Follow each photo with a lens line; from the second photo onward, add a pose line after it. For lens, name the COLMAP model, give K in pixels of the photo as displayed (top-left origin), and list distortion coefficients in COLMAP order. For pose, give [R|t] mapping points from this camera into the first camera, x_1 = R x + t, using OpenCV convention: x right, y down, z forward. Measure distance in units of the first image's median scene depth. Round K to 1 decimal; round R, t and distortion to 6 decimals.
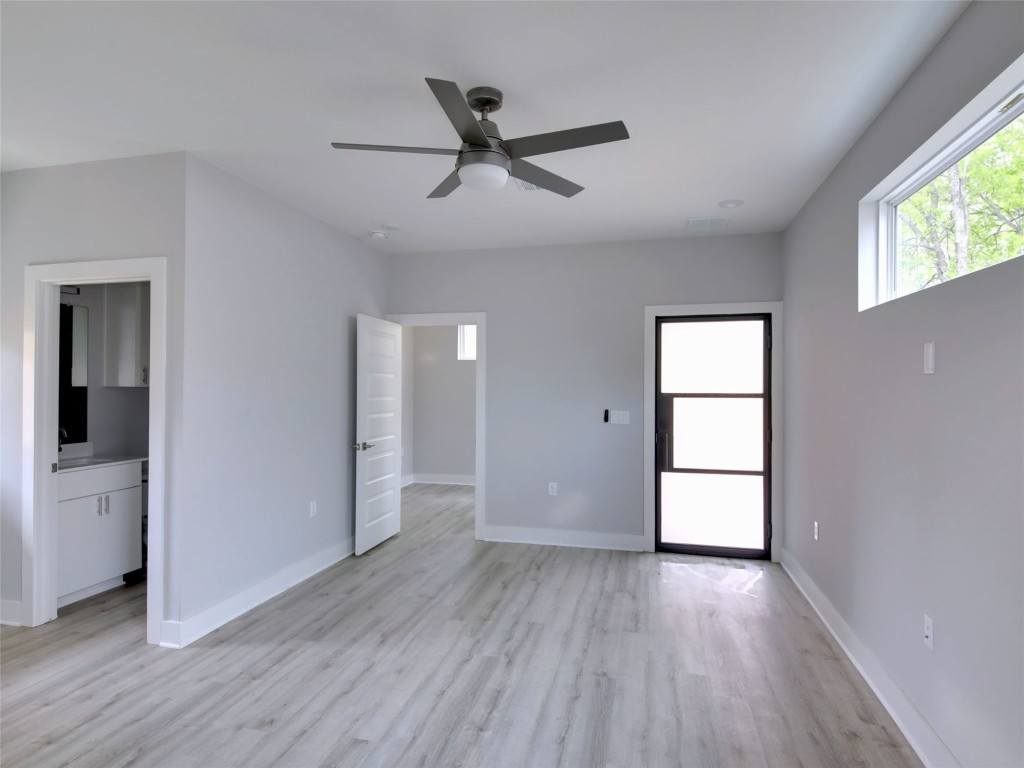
lens RADIAL K [[576.3, 0, 508.3], [0, 576.3, 383.7], [0, 0, 1]] dist [0.040345, -0.033871]
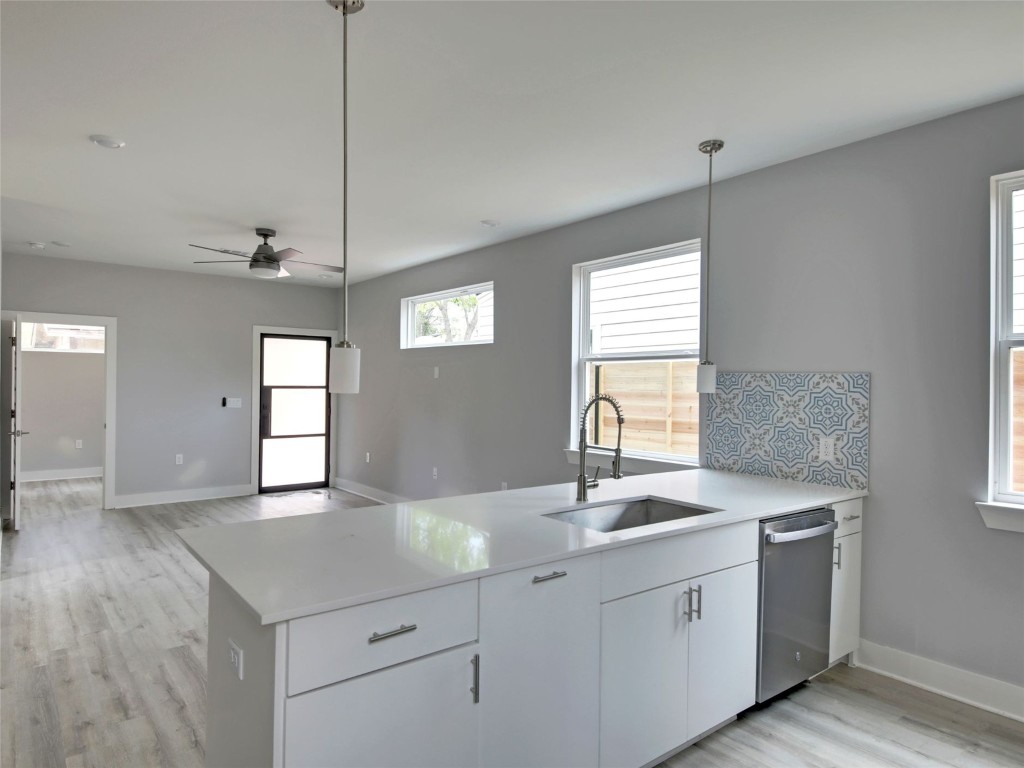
lens RADIAL K [[621.6, 0, 508.8], [0, 621.6, 385.4], [0, 0, 1]] dist [0.047444, -0.044790]
pose [[0.613810, 0.002421, 0.789450, -0.720269], [-0.013714, 0.999877, 0.007597, -0.006163], [-0.789335, -0.015490, 0.613768, -0.554552]]
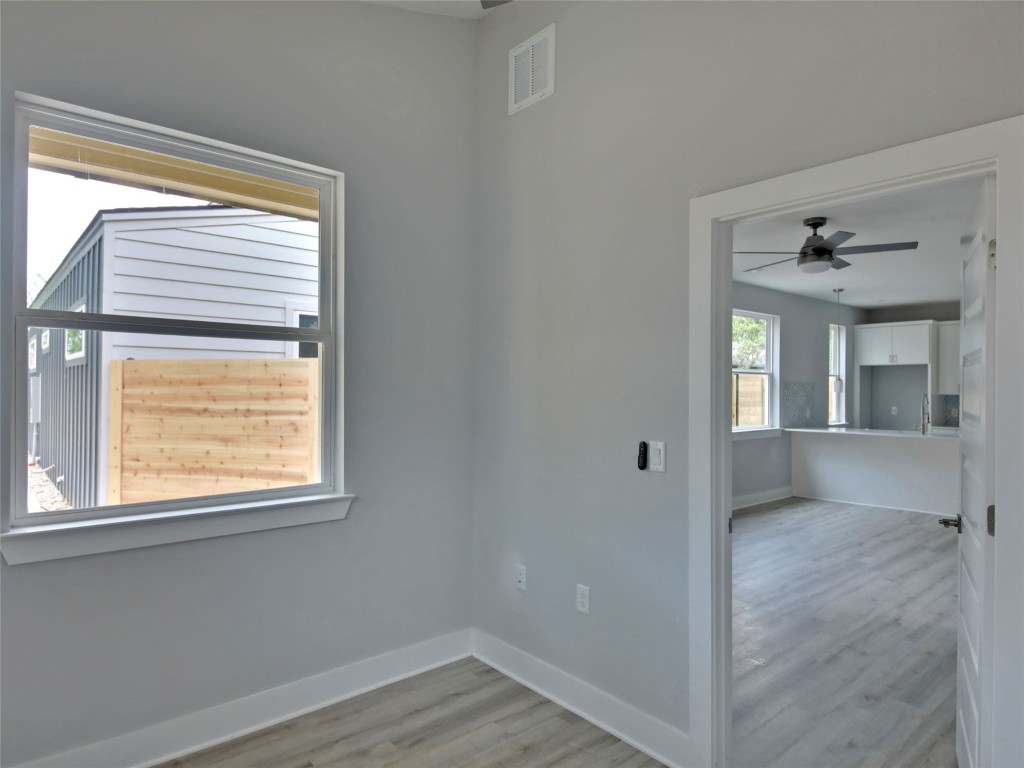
lens RADIAL K [[621.6, 0, 508.8], [0, 621.6, 385.4], [0, 0, 1]] dist [0.047444, -0.044790]
pose [[-0.815930, -0.010174, 0.578061, -0.231985], [-0.015363, 0.999874, -0.004086, 0.007853], [-0.577946, -0.012215, -0.815983, 1.859001]]
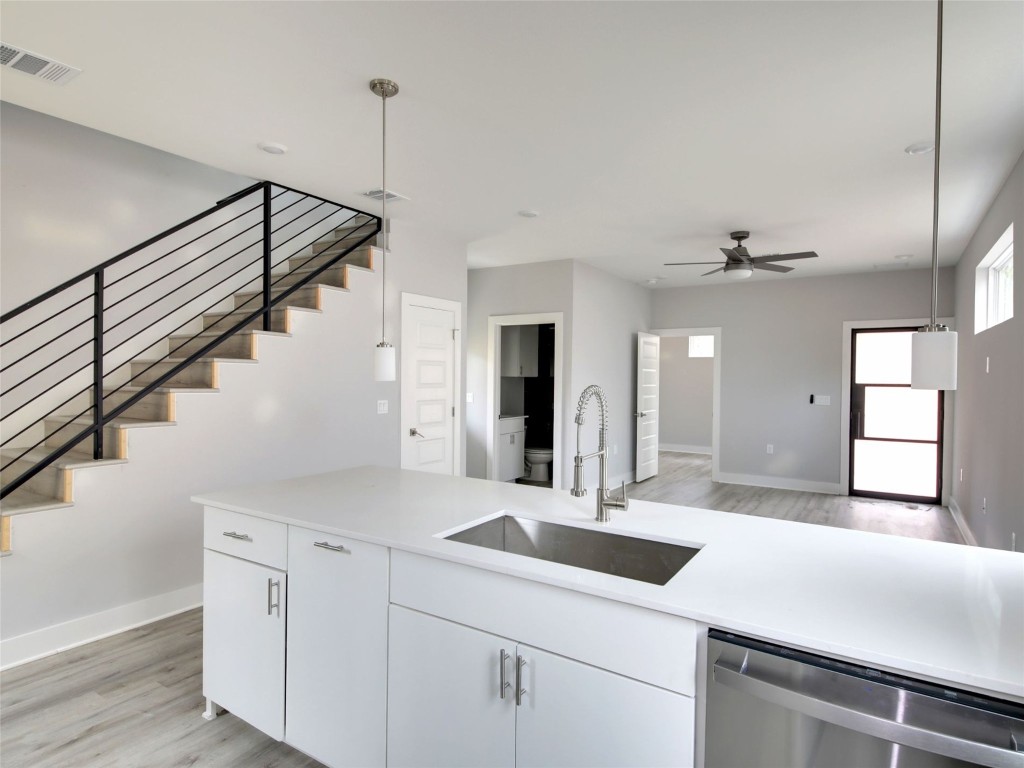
lens RADIAL K [[570.3, 0, 526.5], [0, 570.3, 383.7], [0, 0, 1]] dist [0.042358, -0.036530]
pose [[0.951467, 0.010106, -0.307585, -0.077072], [-0.005222, 0.999847, 0.016699, -0.002756], [0.307706, -0.014282, 0.951374, -0.682975]]
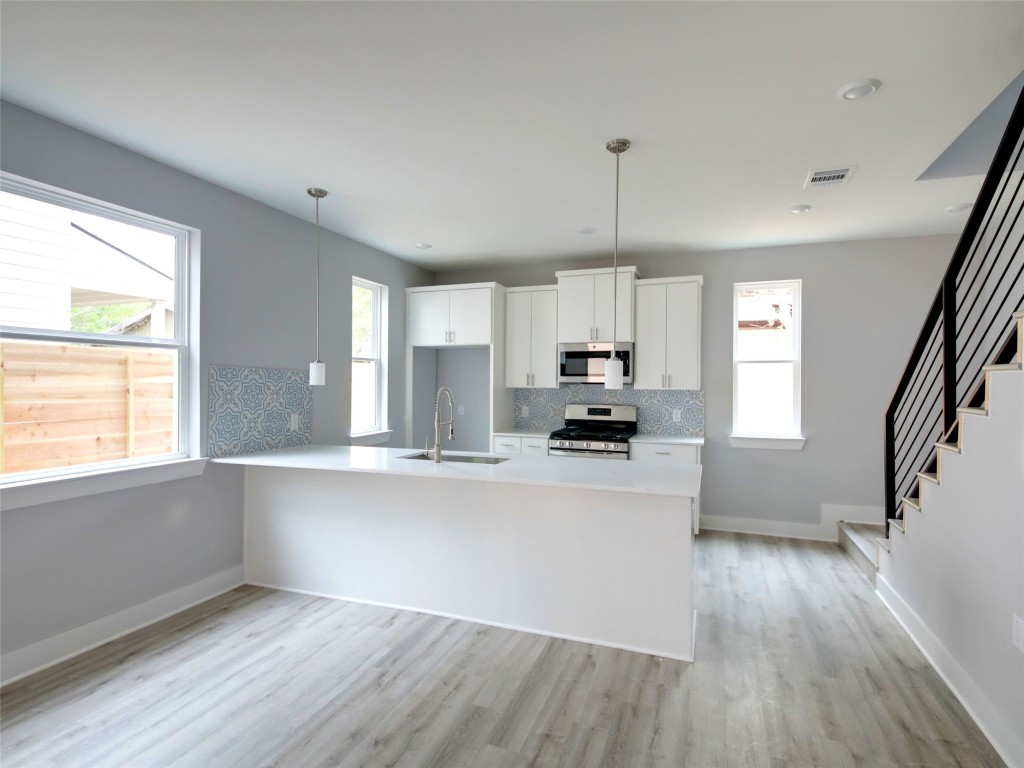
lens RADIAL K [[522.3, 0, 512.0], [0, 522.3, 384.0], [0, 0, 1]] dist [0.035431, -0.031443]
pose [[-0.992760, -0.013031, 0.119406, -0.360584], [-0.013506, 0.999904, -0.003171, 0.002307], [-0.119353, -0.004760, -0.992840, 0.533511]]
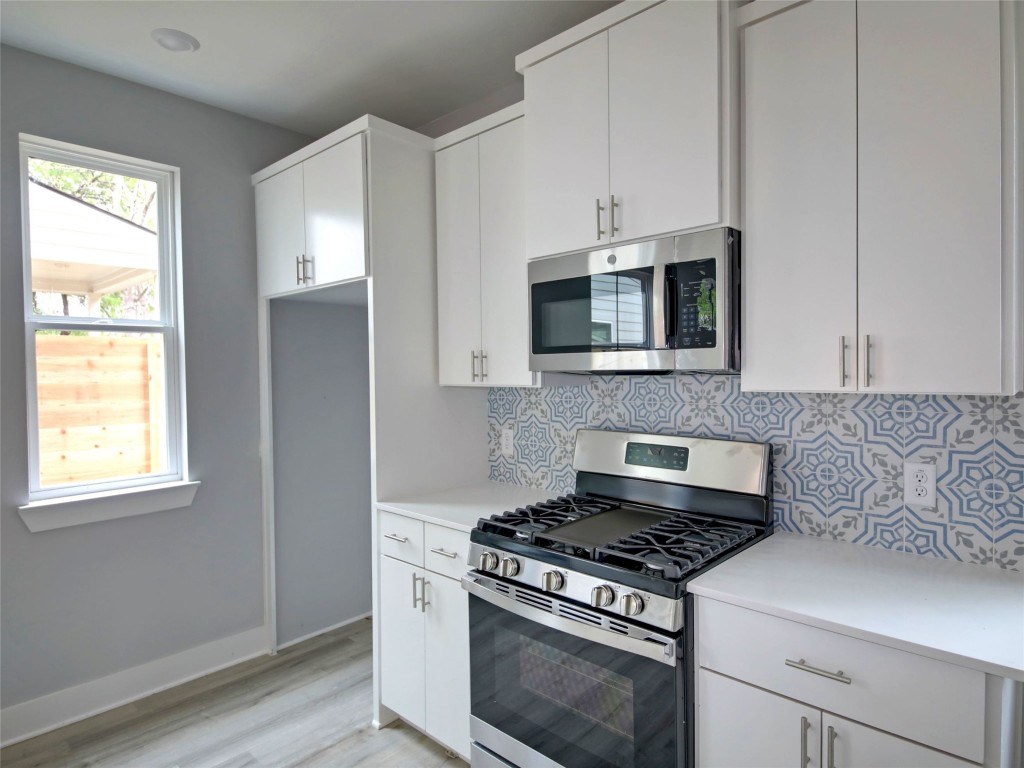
lens RADIAL K [[587.9, 0, 531.8], [0, 587.9, 384.4], [0, 0, 1]] dist [0.005780, -0.000417]
pose [[-0.881448, -0.006793, 0.472232, -0.558524], [0.005054, 0.999704, 0.023813, -0.008108], [-0.472254, 0.023377, -0.881153, -0.283304]]
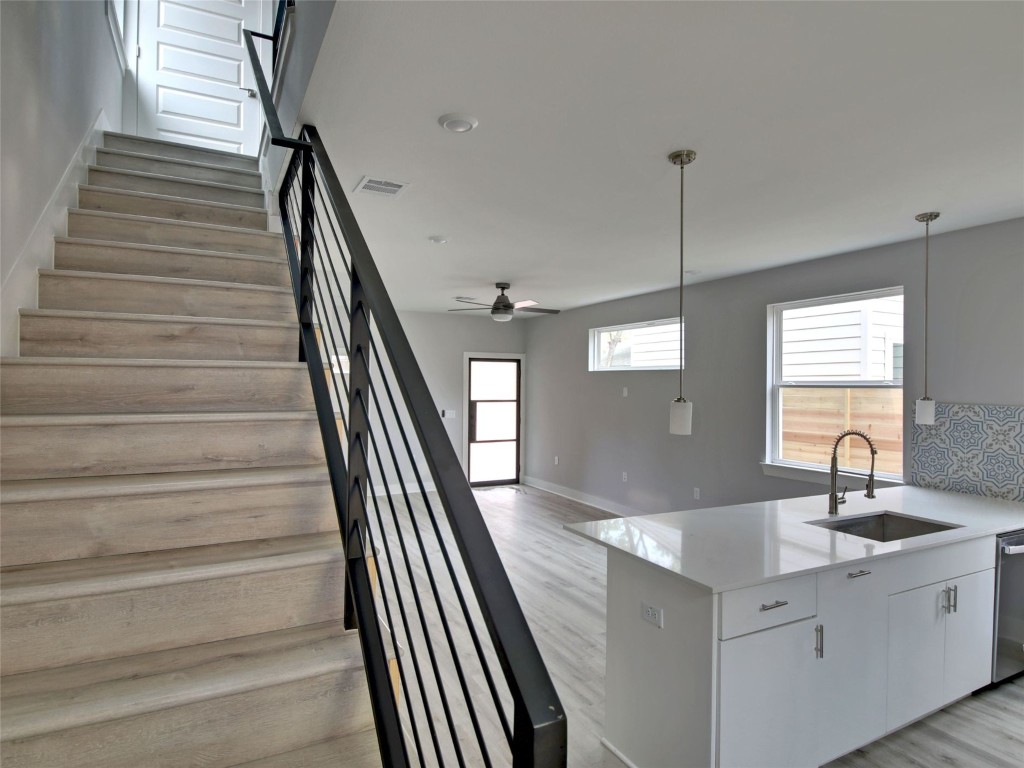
lens RADIAL K [[570.1, 0, 508.7], [0, 570.1, 383.2], [0, 0, 1]] dist [0.030790, -0.030394]
pose [[0.752141, 0.004748, 0.658985, -0.978922], [-0.009392, 0.999950, 0.003514, -0.052124], [-0.658935, -0.008832, 0.752148, -0.503229]]
